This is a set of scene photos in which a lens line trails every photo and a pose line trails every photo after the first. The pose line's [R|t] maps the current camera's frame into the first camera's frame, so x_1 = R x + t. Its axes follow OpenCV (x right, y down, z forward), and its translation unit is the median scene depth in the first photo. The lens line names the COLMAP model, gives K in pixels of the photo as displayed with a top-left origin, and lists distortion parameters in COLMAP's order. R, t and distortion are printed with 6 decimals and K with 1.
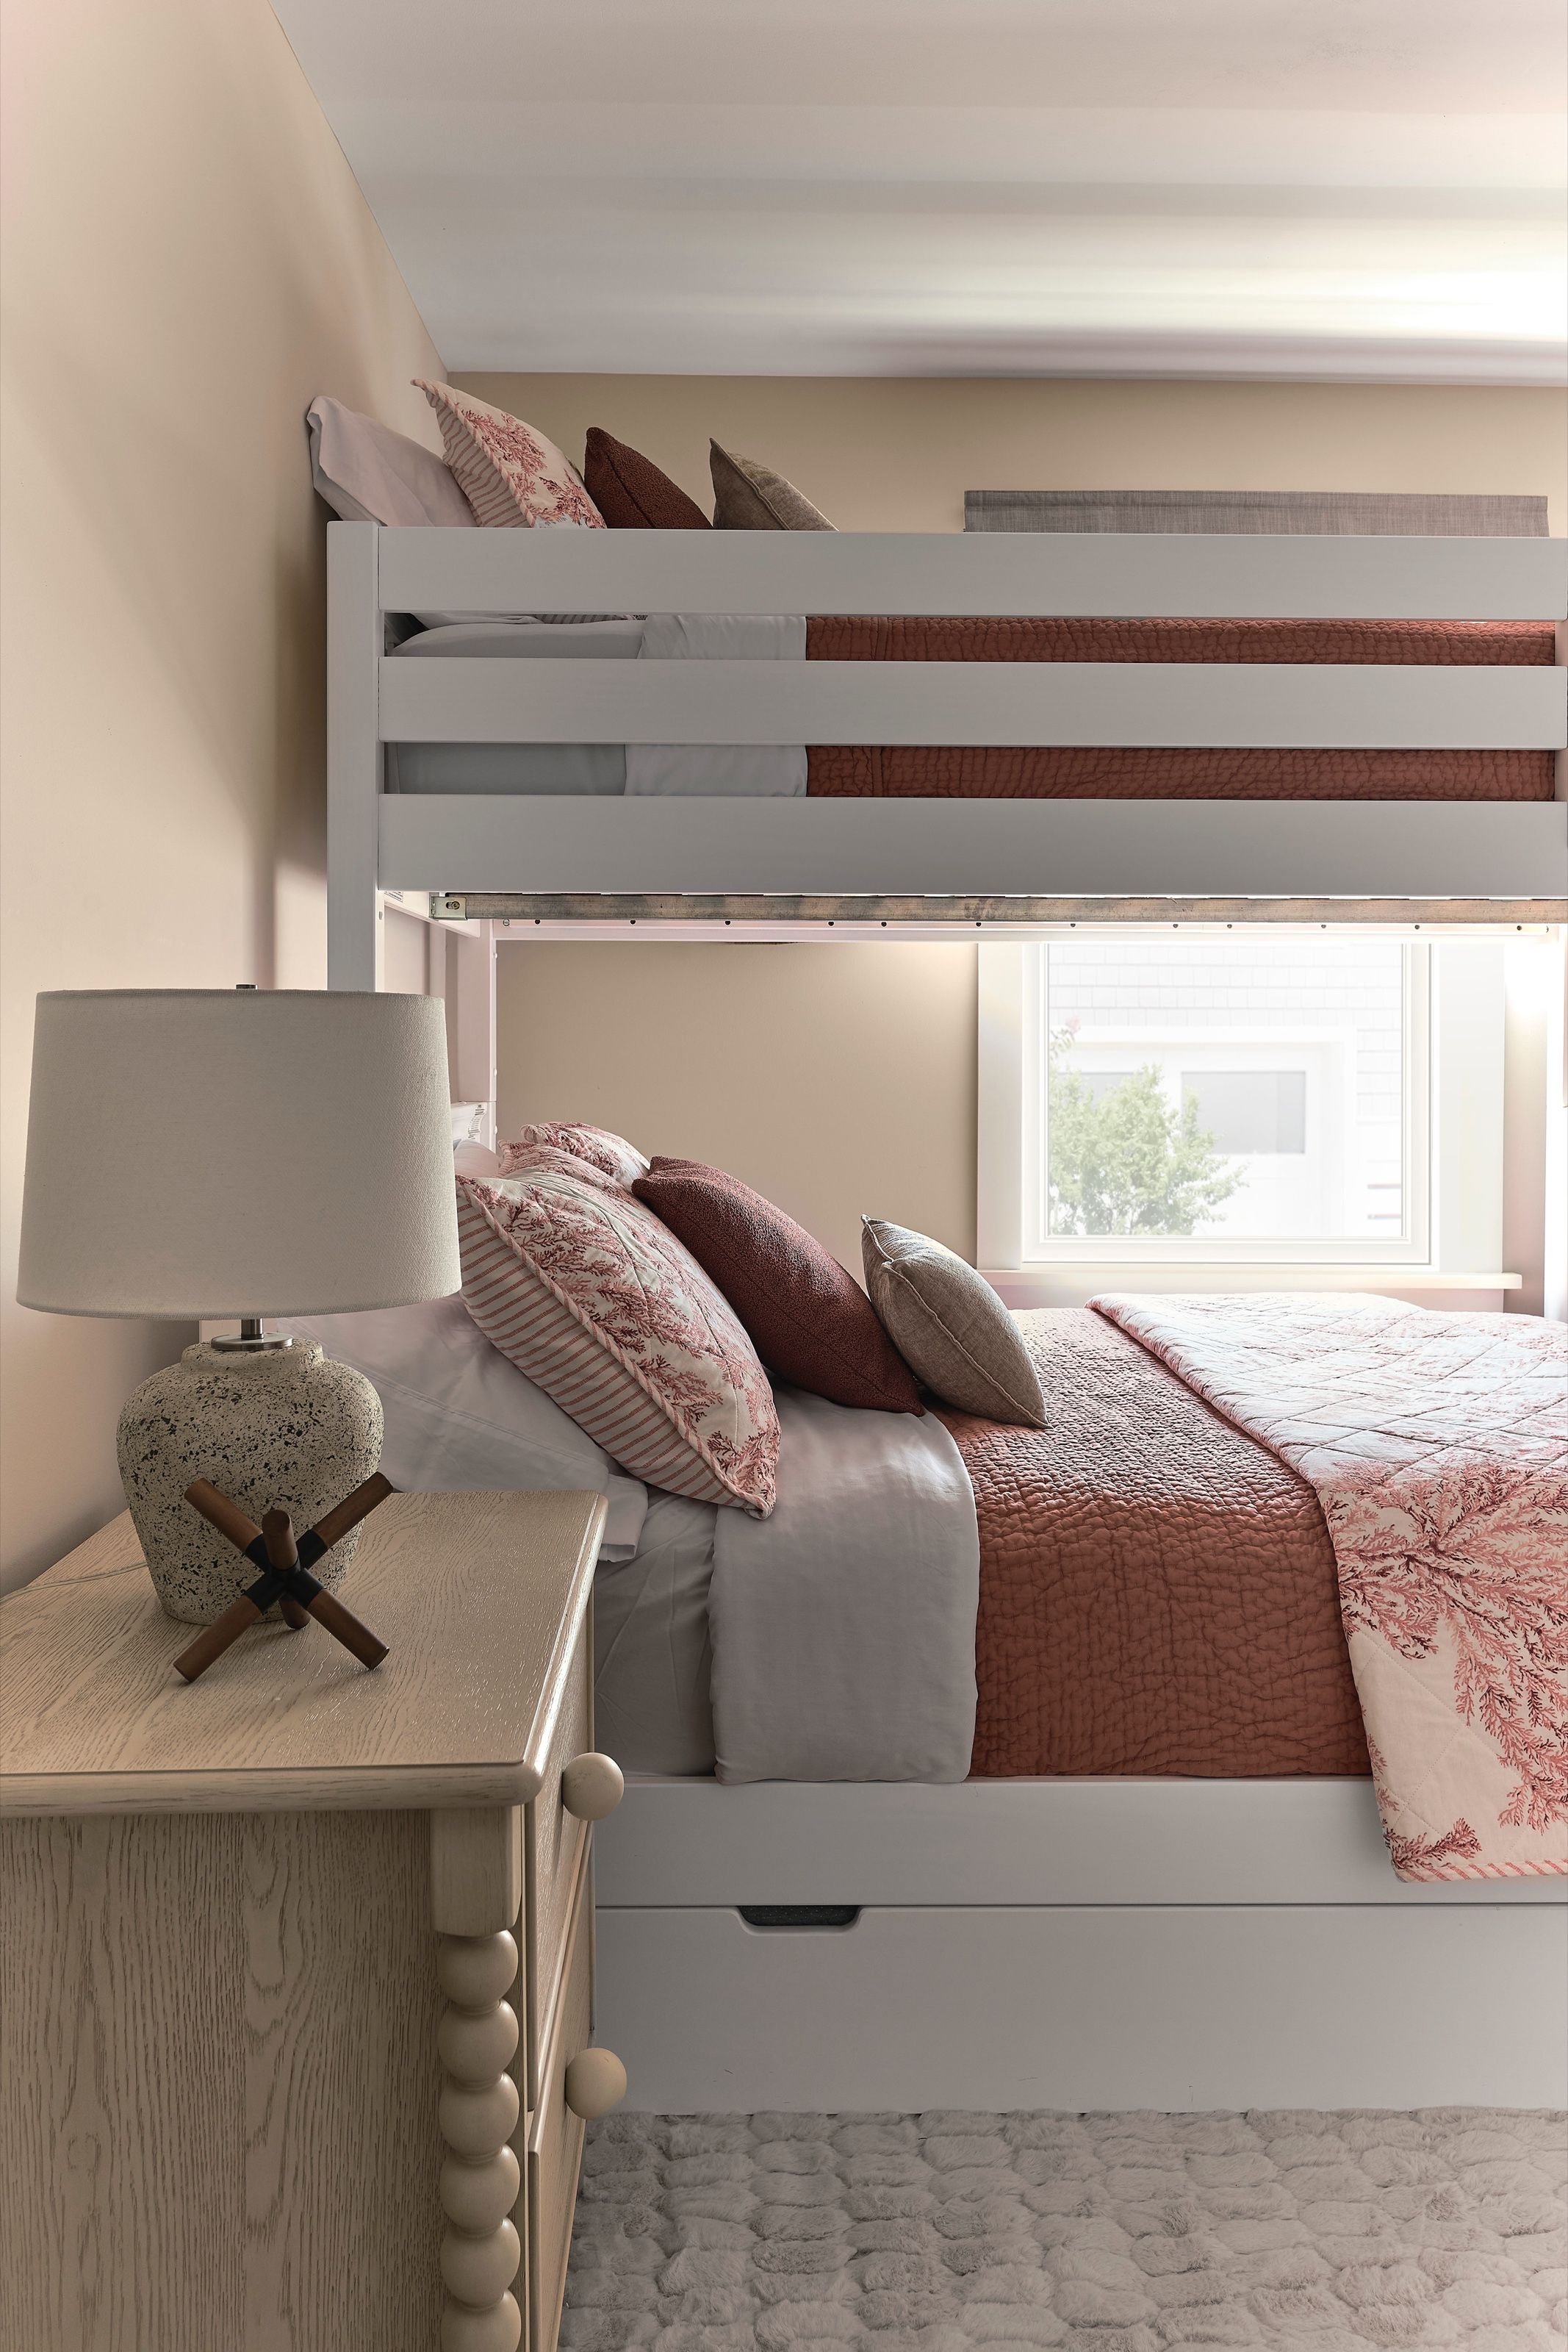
lens RADIAL K [[1733.8, 0, 784.0], [0, 1733.8, 1176.0], [0, 0, 1]] dist [0.006991, 0.001484]
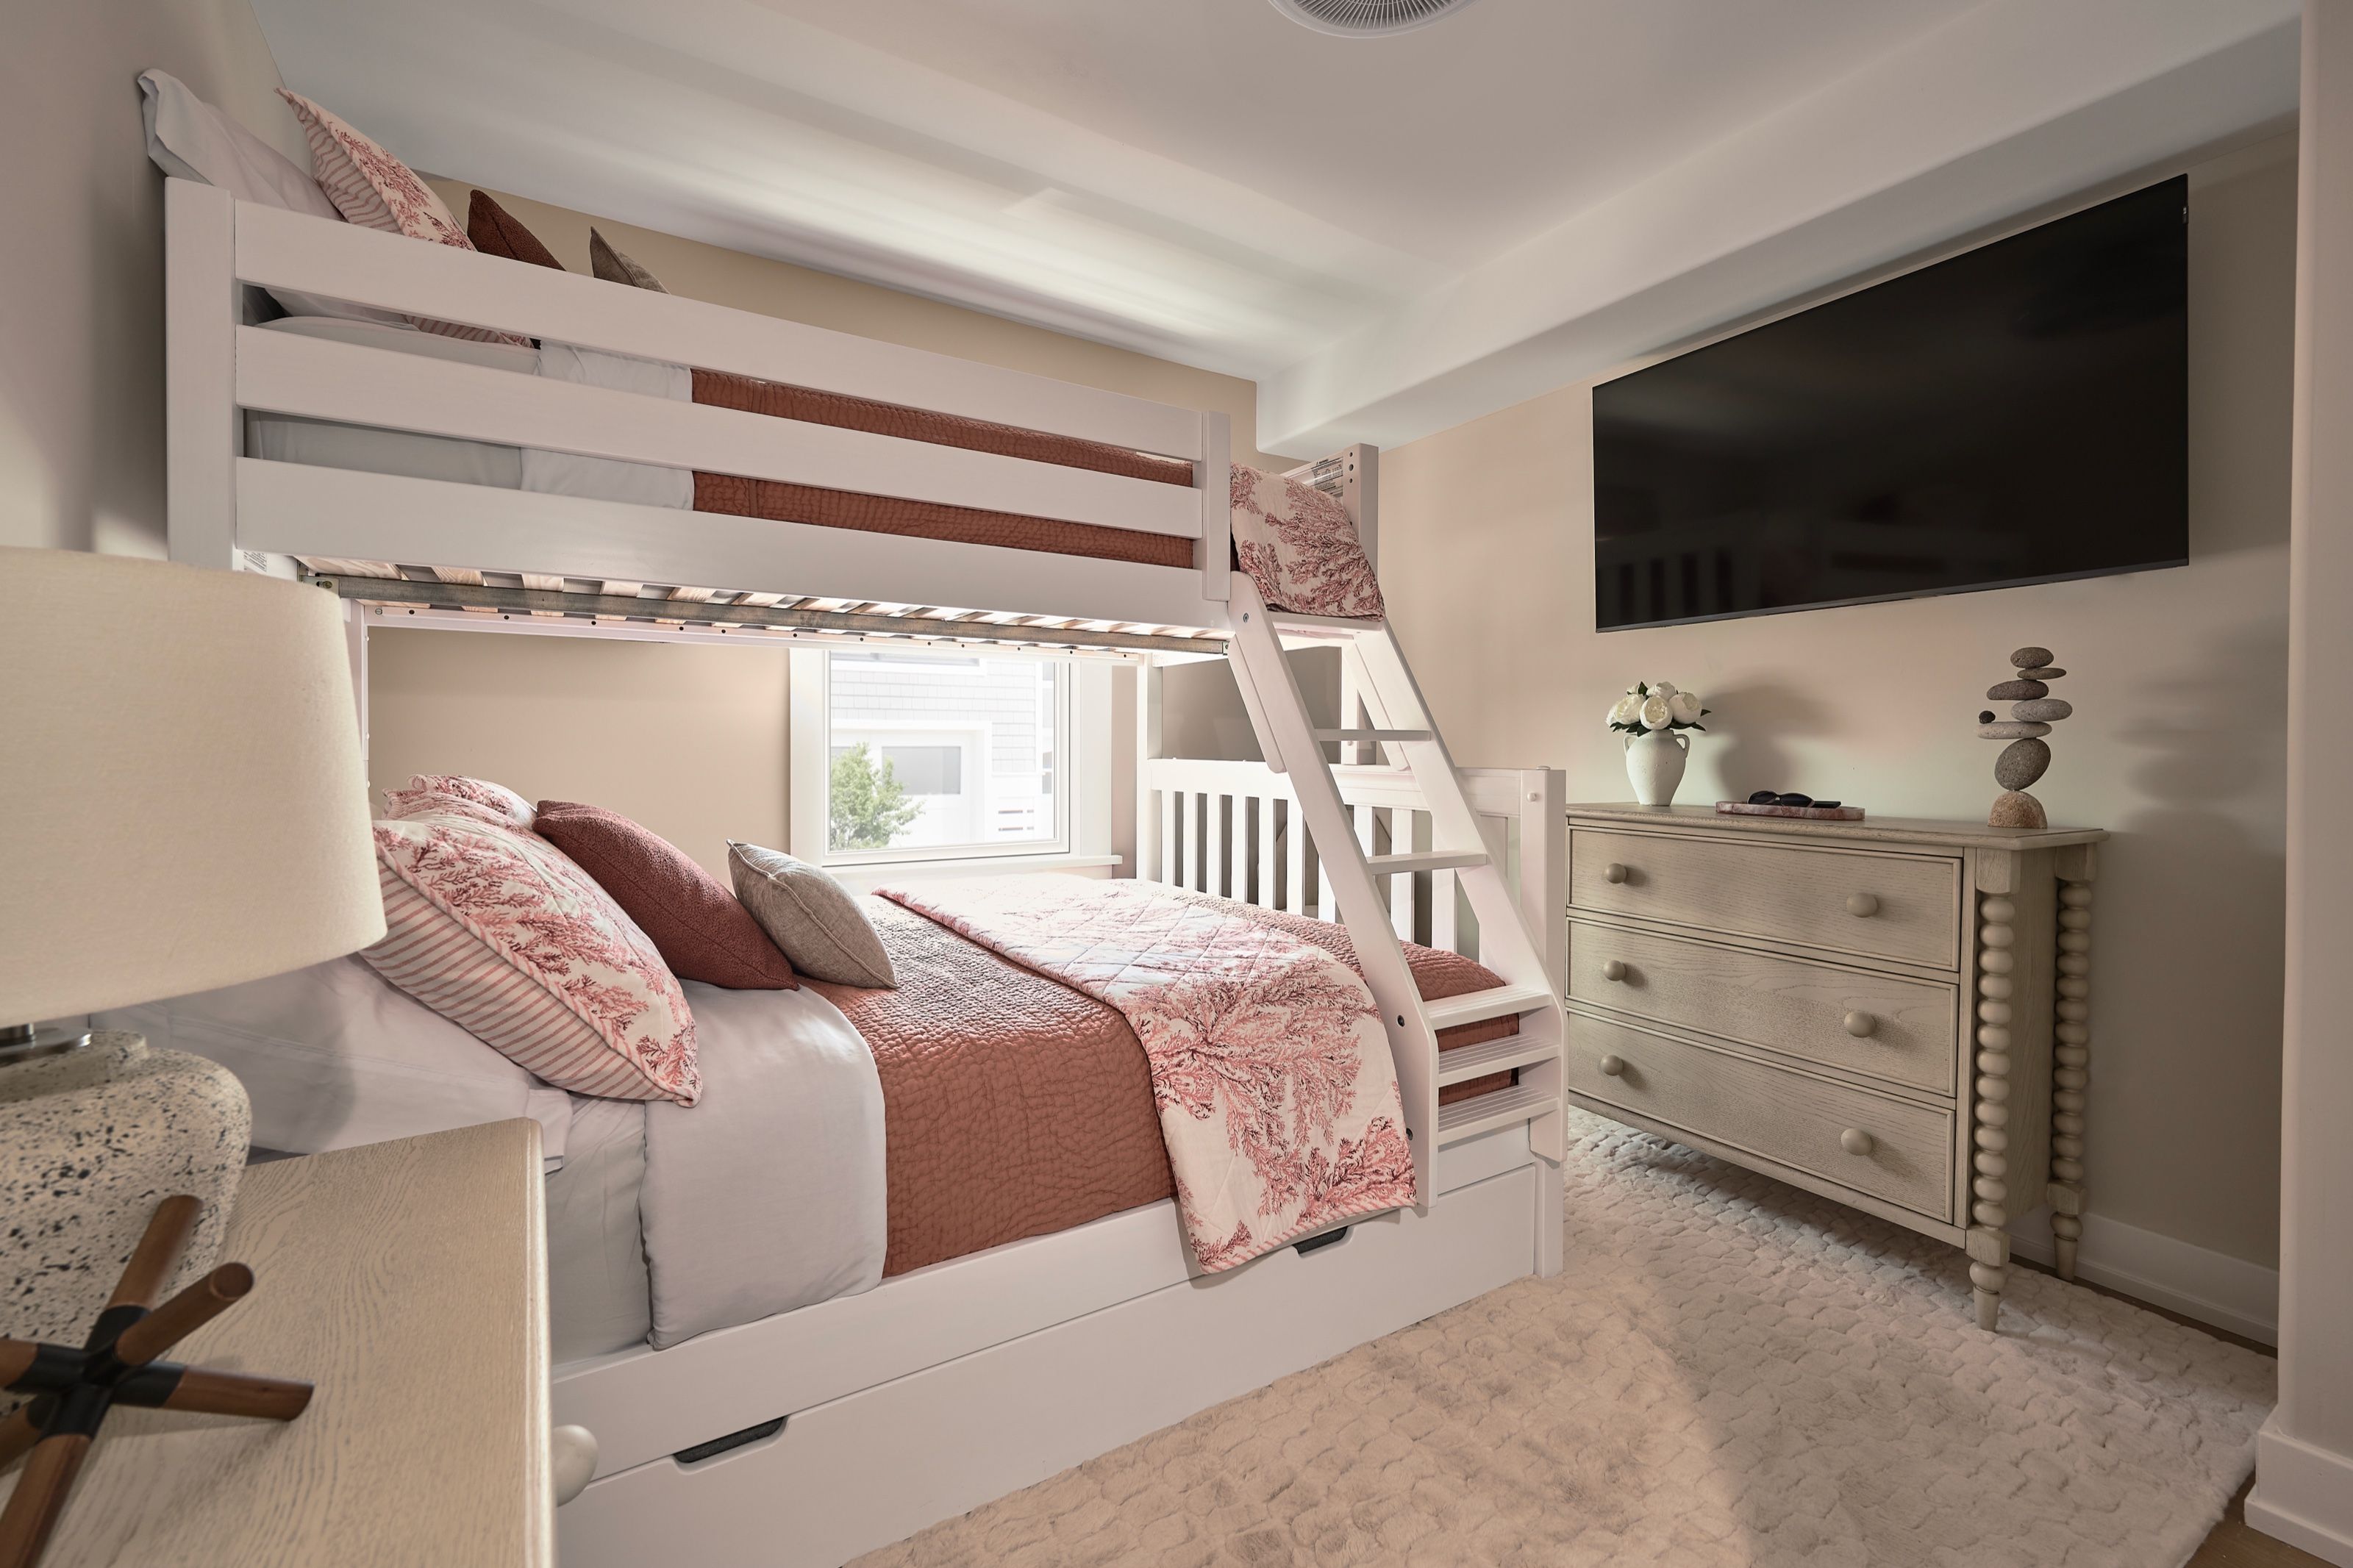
lens RADIAL K [[982.6, 0, 1182.2], [0, 982.6, 772.0], [0, 0, 1]] dist [-0.000080, 0.000439]
pose [[0.858349, -0.014284, 0.512867, -0.062825], [0.033040, 0.999076, -0.027470, 0.003873], [-0.512001, 0.040524, 0.858028, 0.256176]]
